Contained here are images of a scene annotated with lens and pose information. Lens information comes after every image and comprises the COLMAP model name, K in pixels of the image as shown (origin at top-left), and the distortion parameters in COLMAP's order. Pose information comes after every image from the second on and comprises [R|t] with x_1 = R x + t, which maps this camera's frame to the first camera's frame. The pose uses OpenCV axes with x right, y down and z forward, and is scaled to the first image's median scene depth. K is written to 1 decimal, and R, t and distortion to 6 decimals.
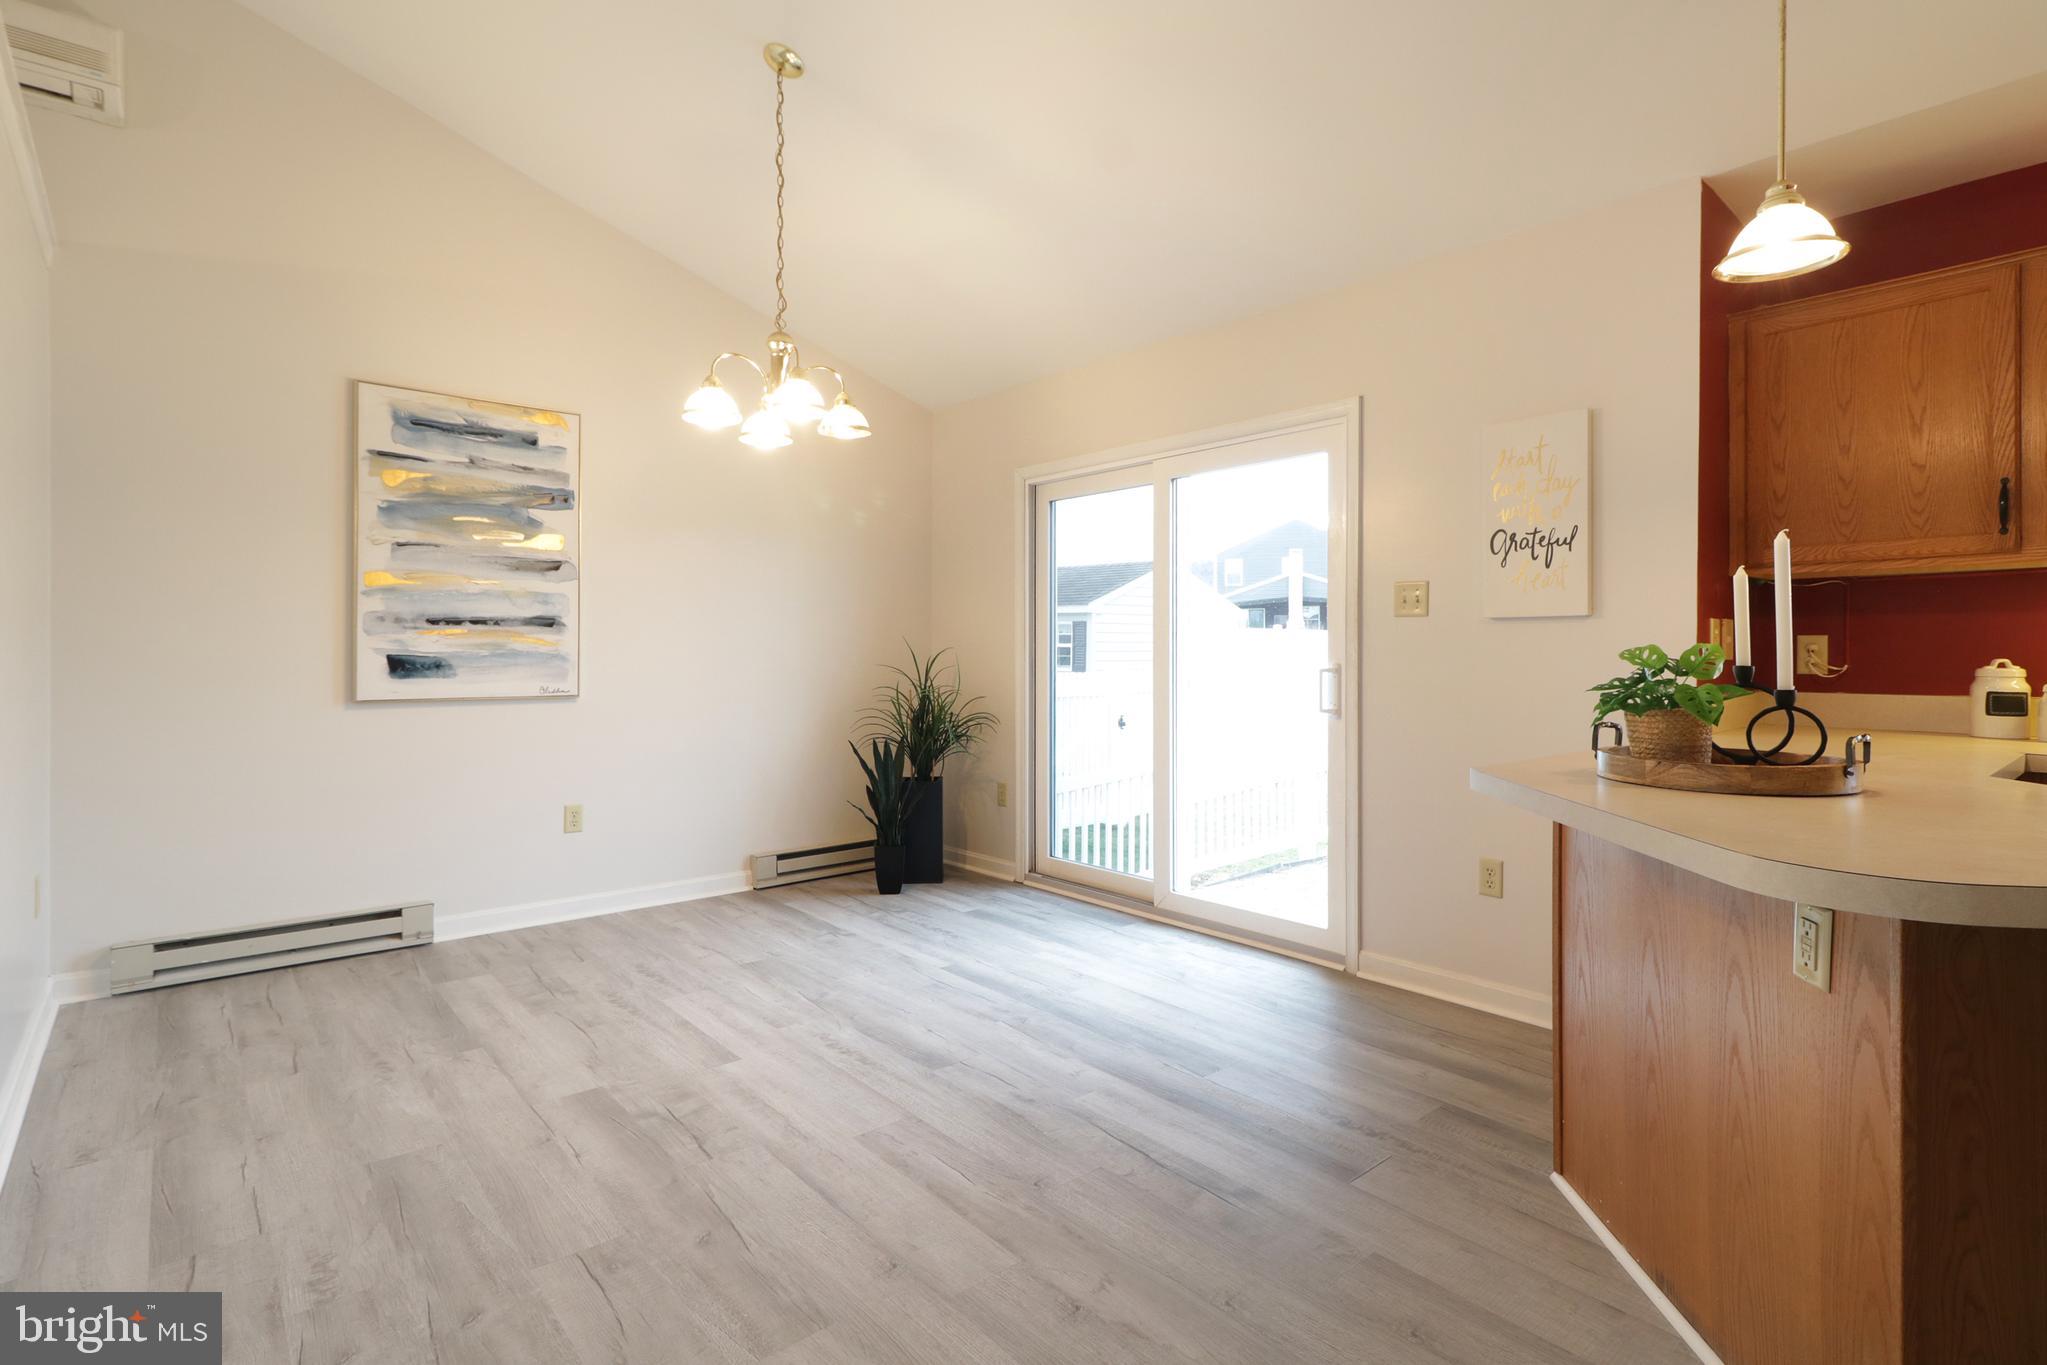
lens RADIAL K [[990.3, 0, 1018.5], [0, 990.3, 651.3], [0, 0, 1]] dist [0.004880, 0.001612]
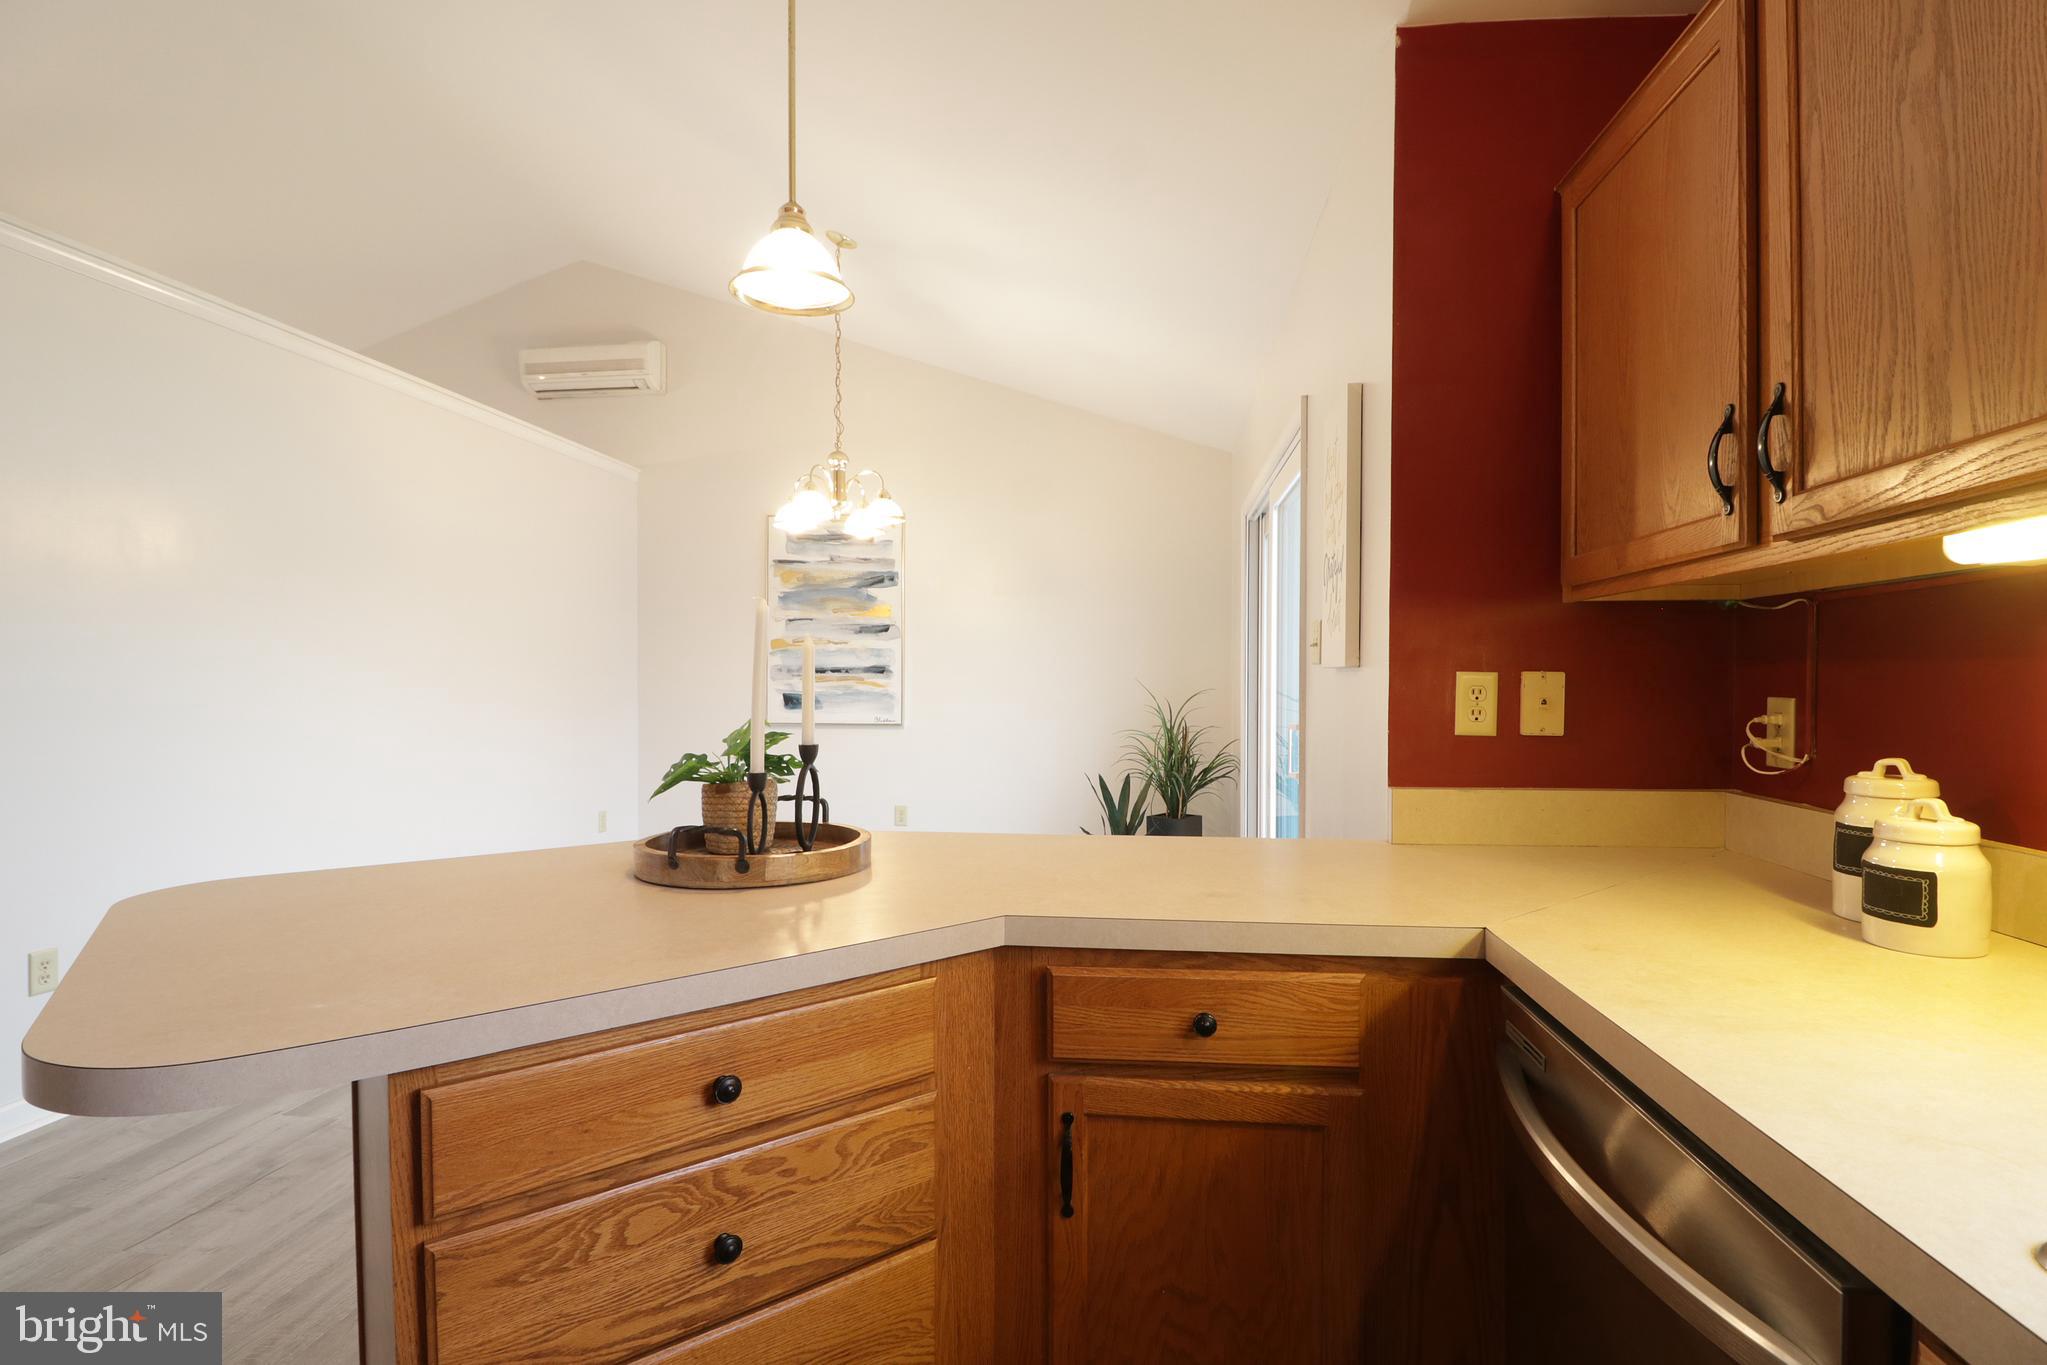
lens RADIAL K [[984.9, 0, 1050.3], [0, 984.9, 686.2], [0, 0, 1]] dist [-0.002329, -0.000347]
pose [[0.684054, 0.007220, -0.729395, 0.941239], [0.000524, 0.999946, 0.010389, -0.029150], [0.729431, -0.007489, 0.684013, 0.335748]]
